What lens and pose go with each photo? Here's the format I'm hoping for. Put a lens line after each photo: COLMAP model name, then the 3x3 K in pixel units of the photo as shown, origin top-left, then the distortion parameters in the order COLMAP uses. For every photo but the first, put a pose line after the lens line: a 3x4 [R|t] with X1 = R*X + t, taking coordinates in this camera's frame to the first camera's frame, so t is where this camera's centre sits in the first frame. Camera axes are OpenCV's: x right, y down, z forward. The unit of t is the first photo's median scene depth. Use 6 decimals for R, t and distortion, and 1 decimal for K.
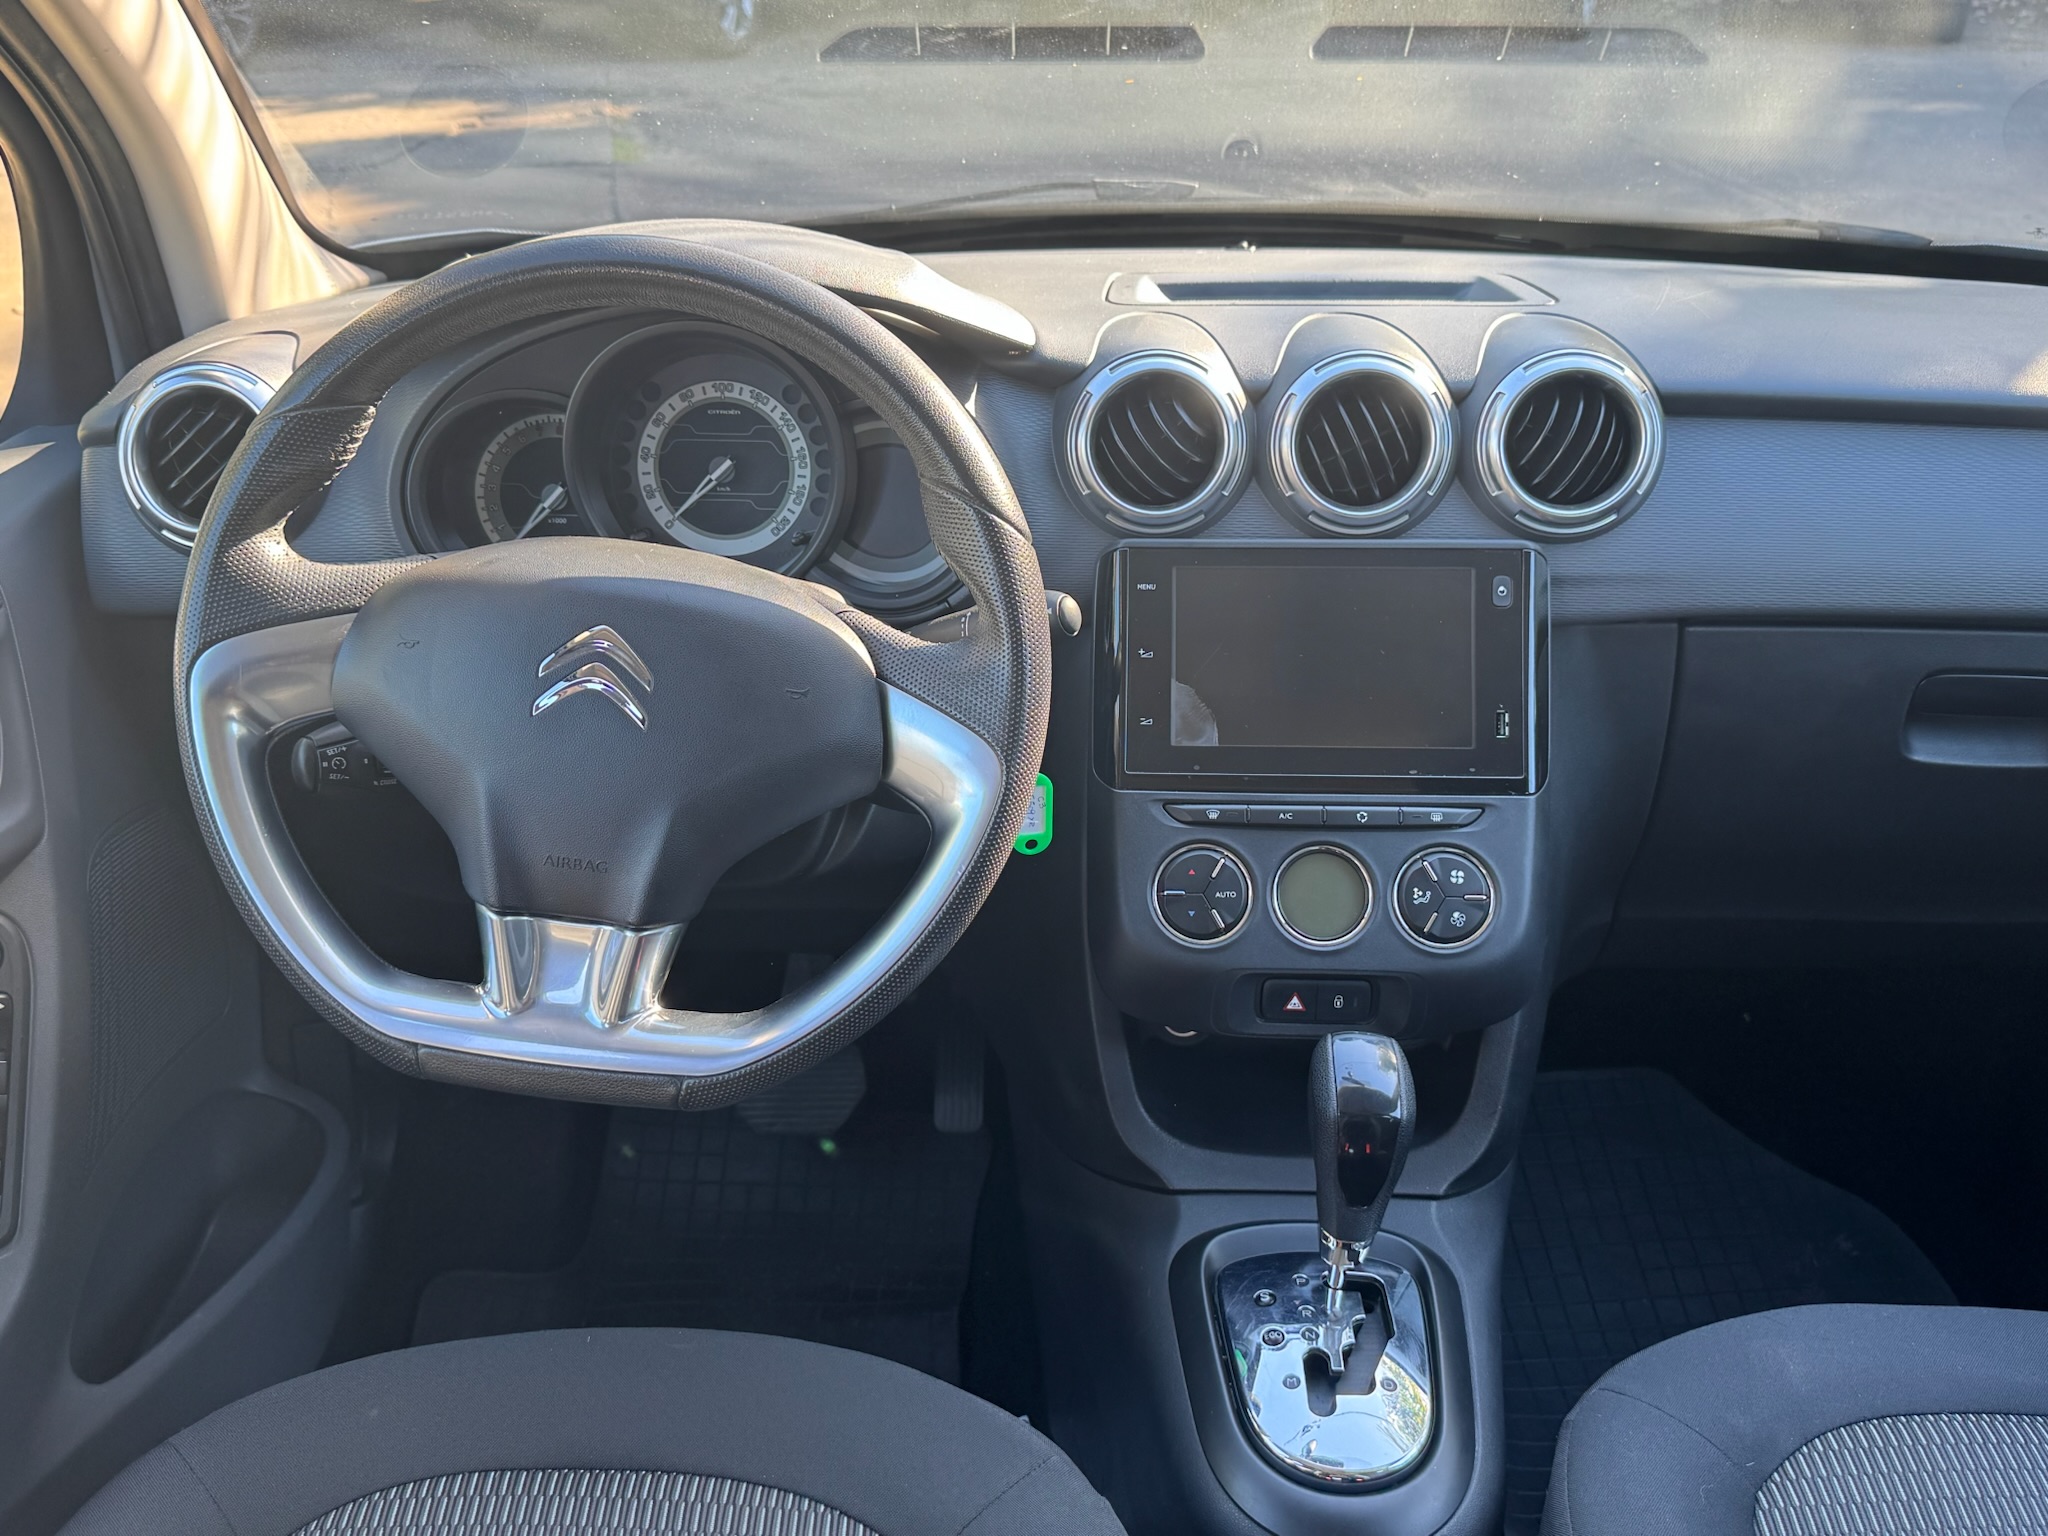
lens RADIAL K [[1845.6, 0, 1017.7], [0, 1845.6, 758.8], [0, 0, 1]] dist [0.065337, -0.068779]
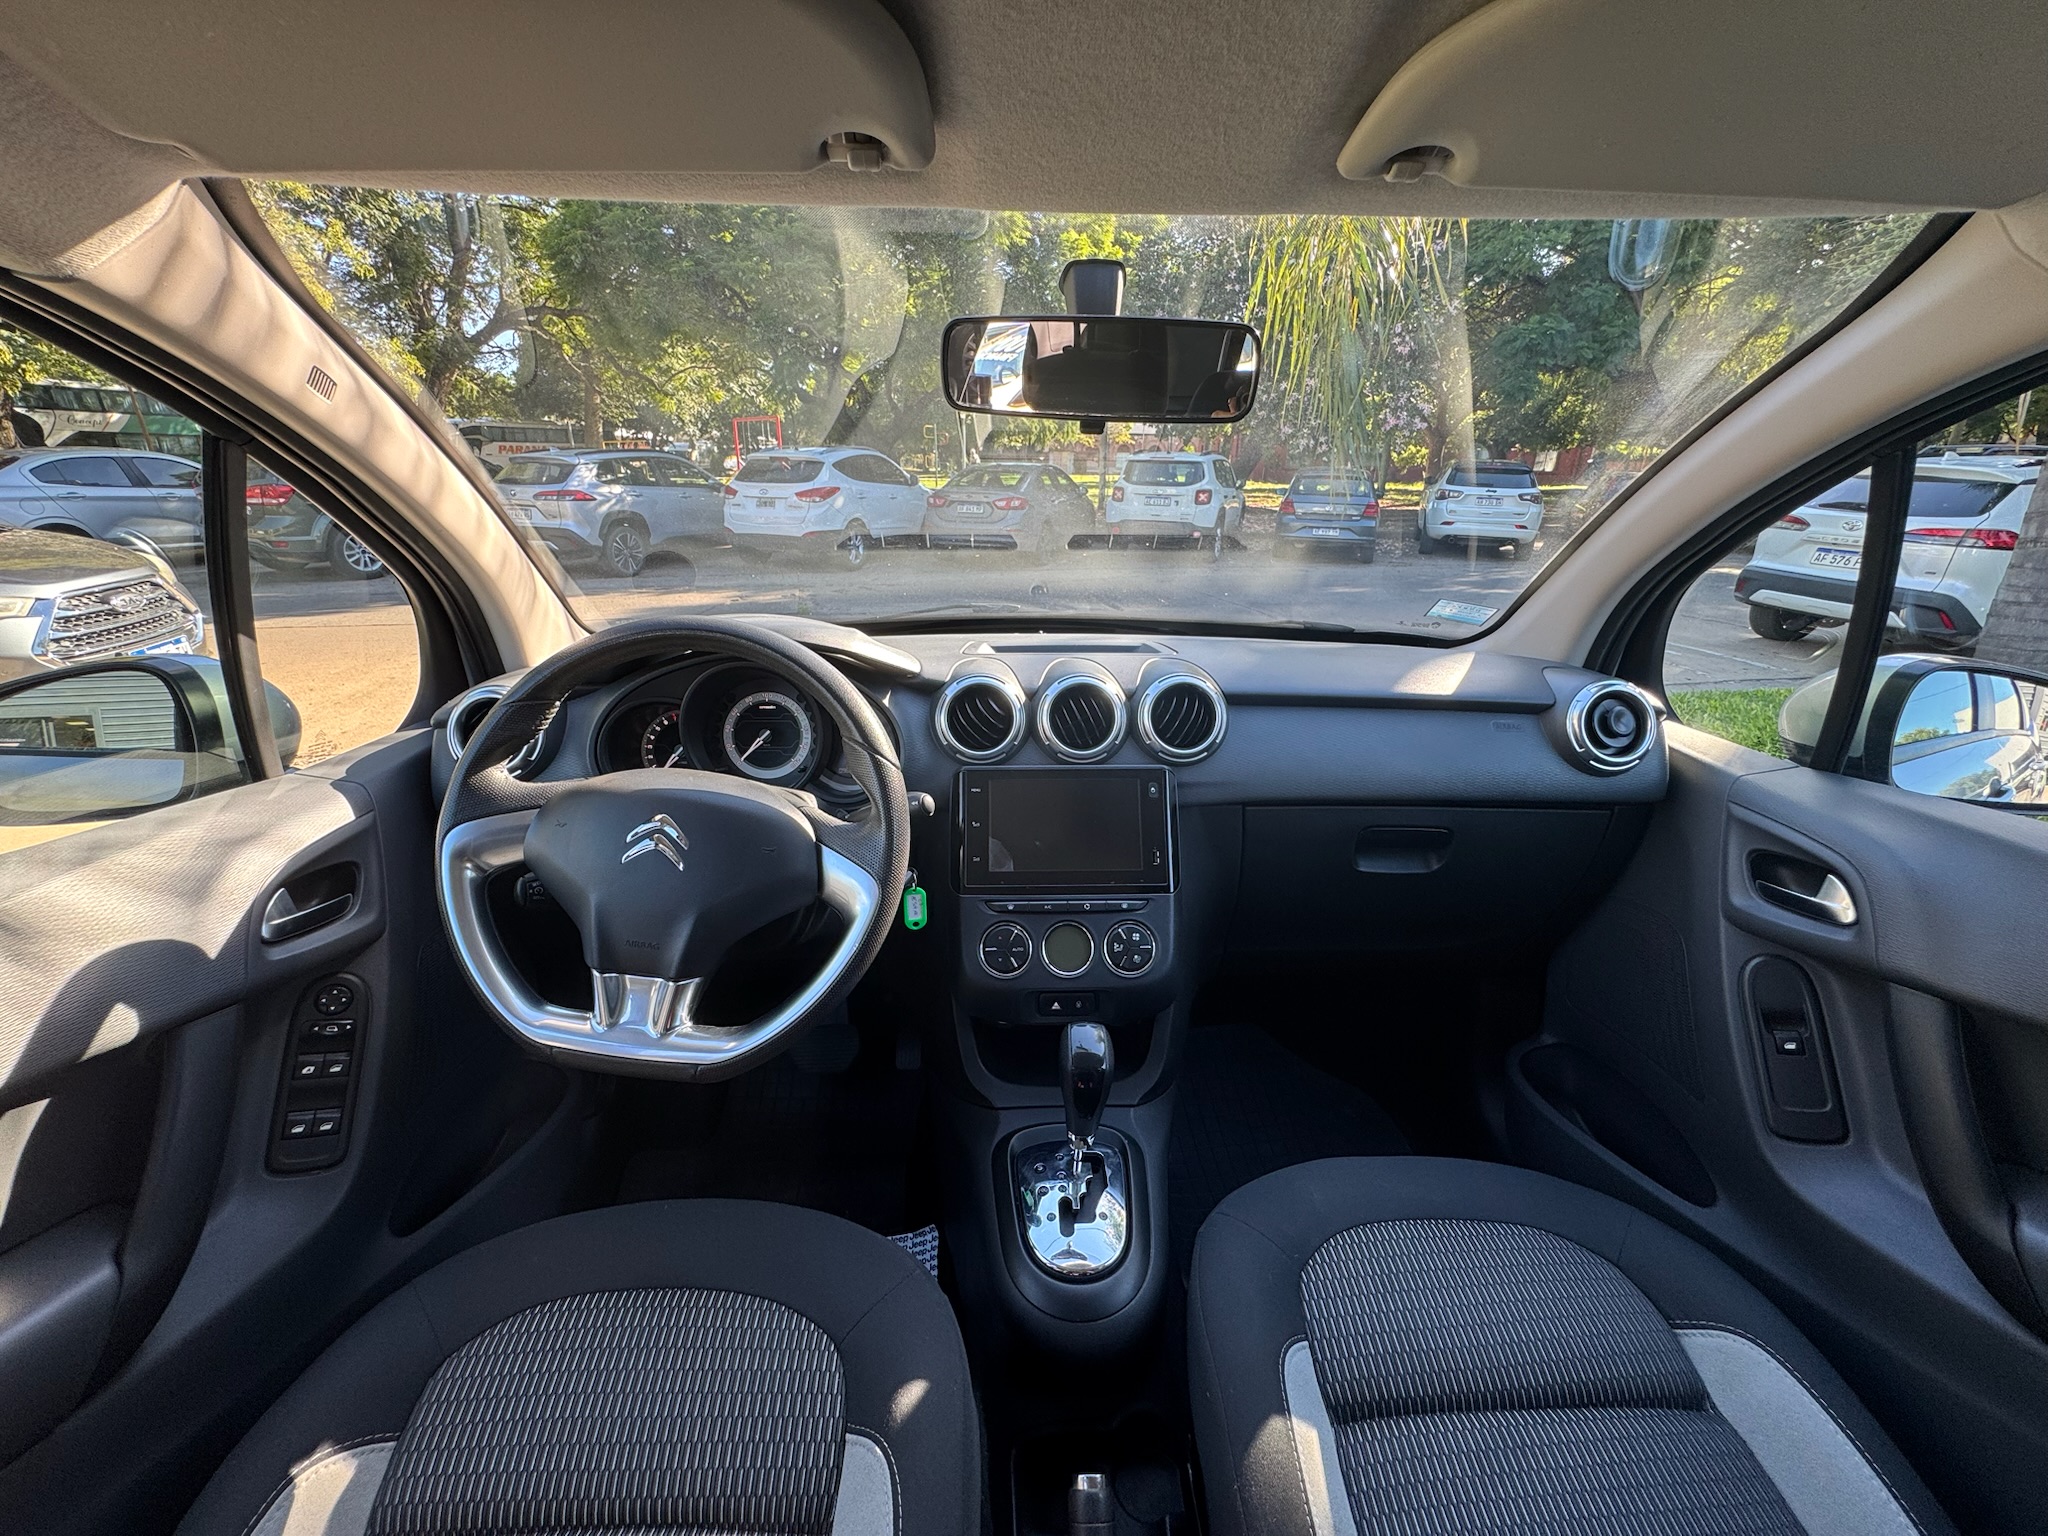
lens RADIAL K [[833.0, 0, 1023.2], [0, 833.0, 763.8], [0, 0, 1]] dist [-0.006868, 0.000452]
pose [[0.998556, -0.013195, 0.052079, 0.075631], [0.019949, 0.991130, -0.131388, -0.003729], [-0.049883, 0.132237, 0.989962, 0.113560]]
